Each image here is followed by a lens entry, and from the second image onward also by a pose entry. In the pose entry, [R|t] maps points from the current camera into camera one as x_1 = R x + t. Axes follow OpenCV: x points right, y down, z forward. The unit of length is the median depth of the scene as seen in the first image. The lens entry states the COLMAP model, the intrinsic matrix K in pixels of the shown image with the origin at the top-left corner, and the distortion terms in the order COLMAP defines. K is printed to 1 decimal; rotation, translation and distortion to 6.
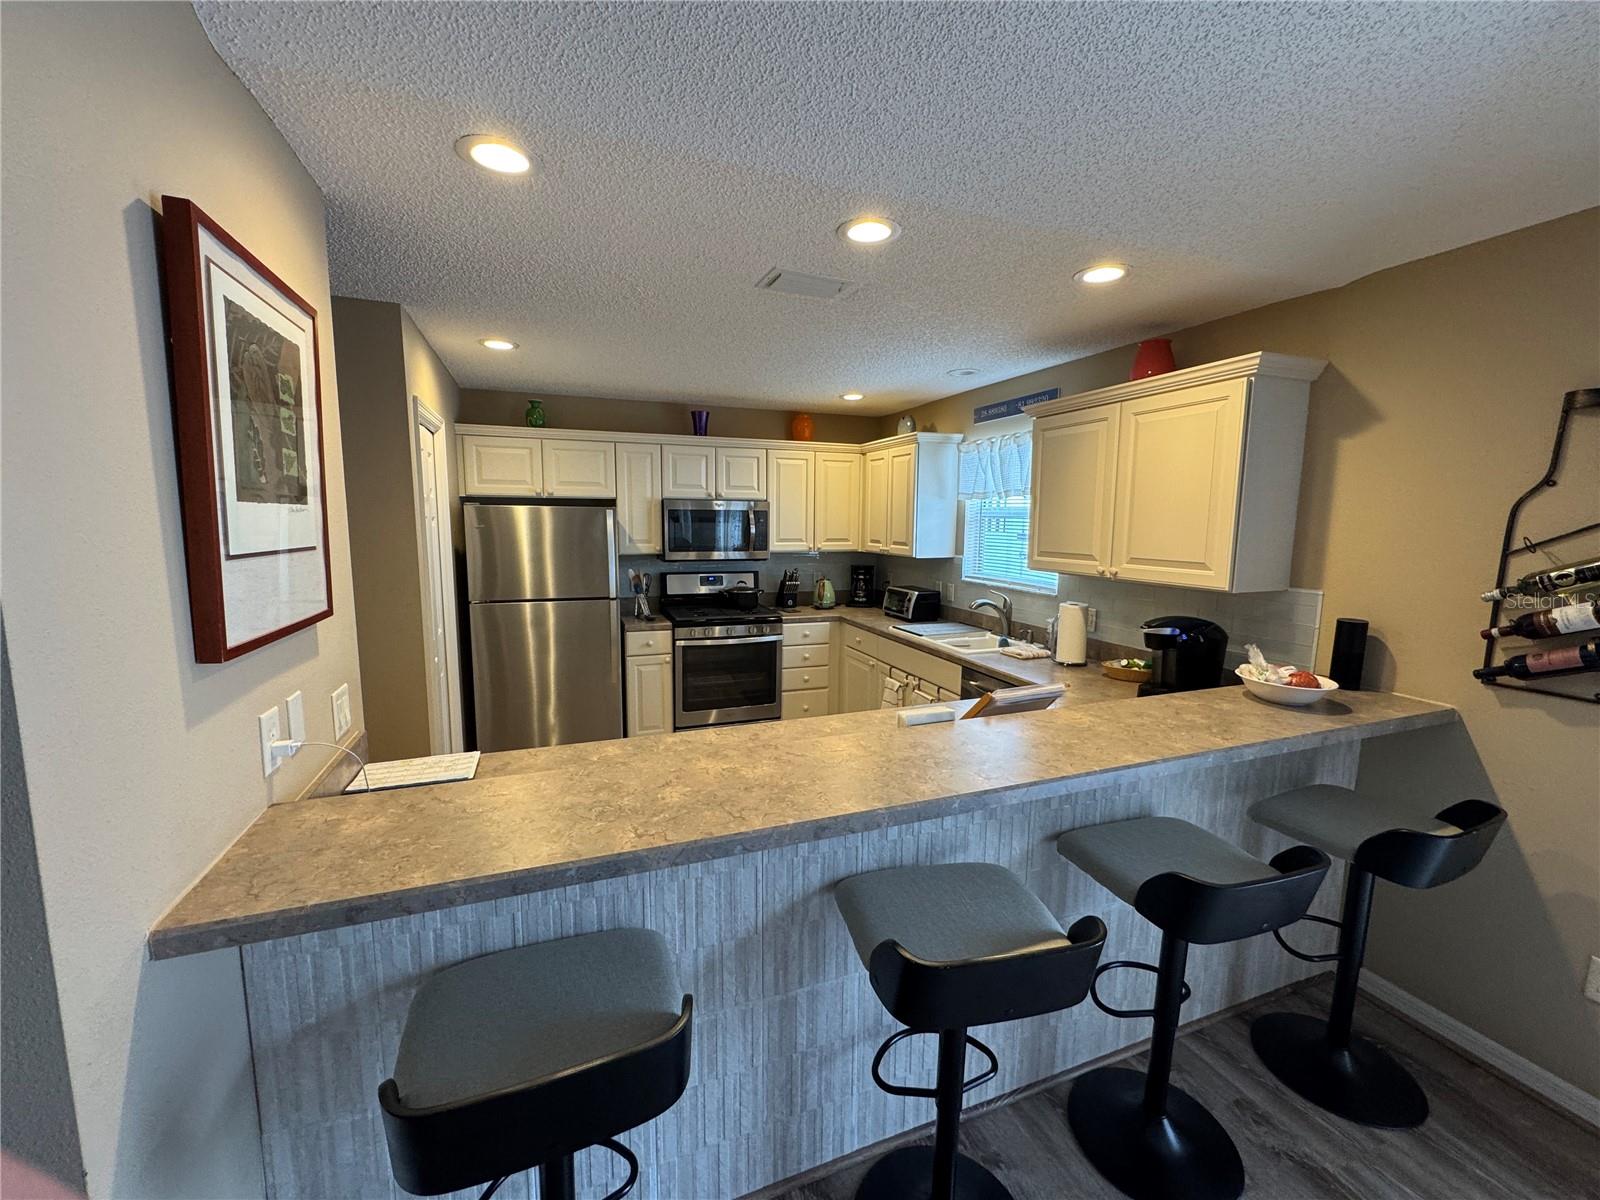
lens RADIAL K [[637.0, 0, 797.0], [0, 637.0, 598.4], [0, 0, 1]] dist [-0.001041, 0.000023]
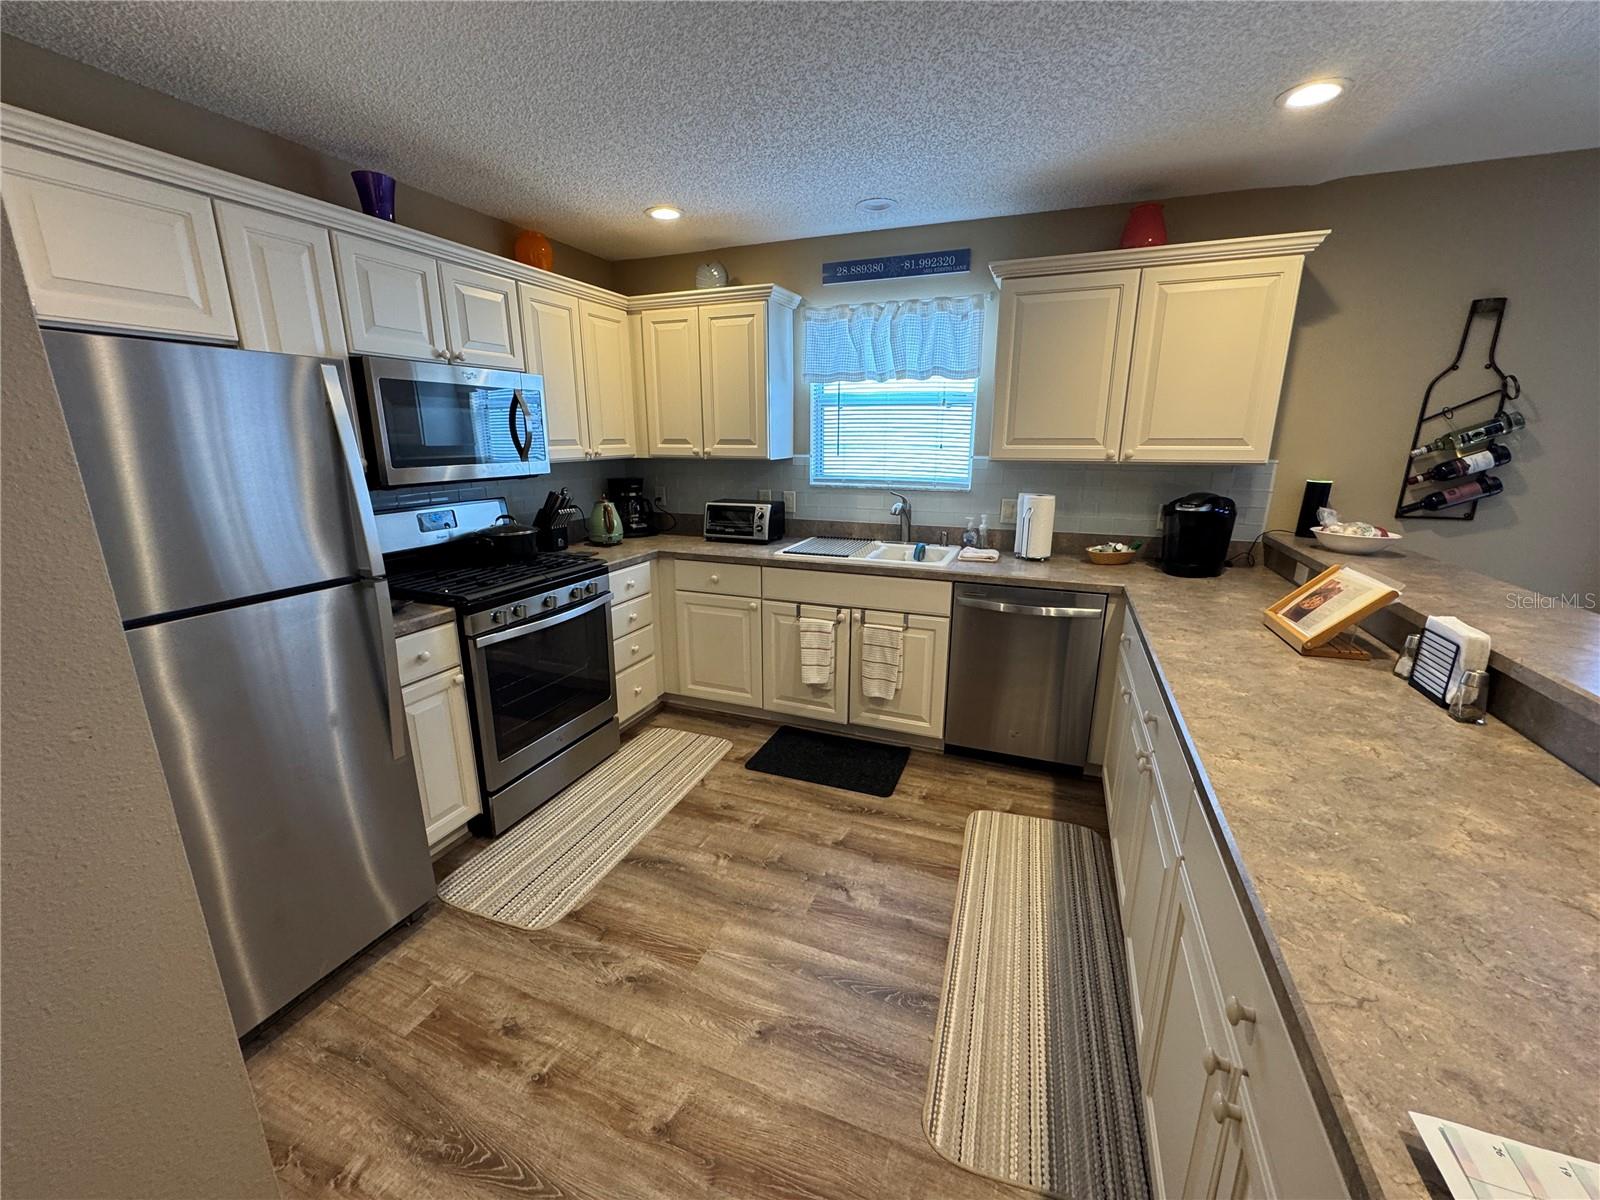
lens RADIAL K [[637.0, 0, 795.5], [0, 637.0, 600.5], [0, 0, 1]] dist [-0.001041, 0.000023]
pose [[0.676943, -0.197181, 0.709131, -0.371443], [0.100667, 0.979197, 0.176178, -0.029573], [-0.729119, -0.047877, 0.682711, 0.445201]]
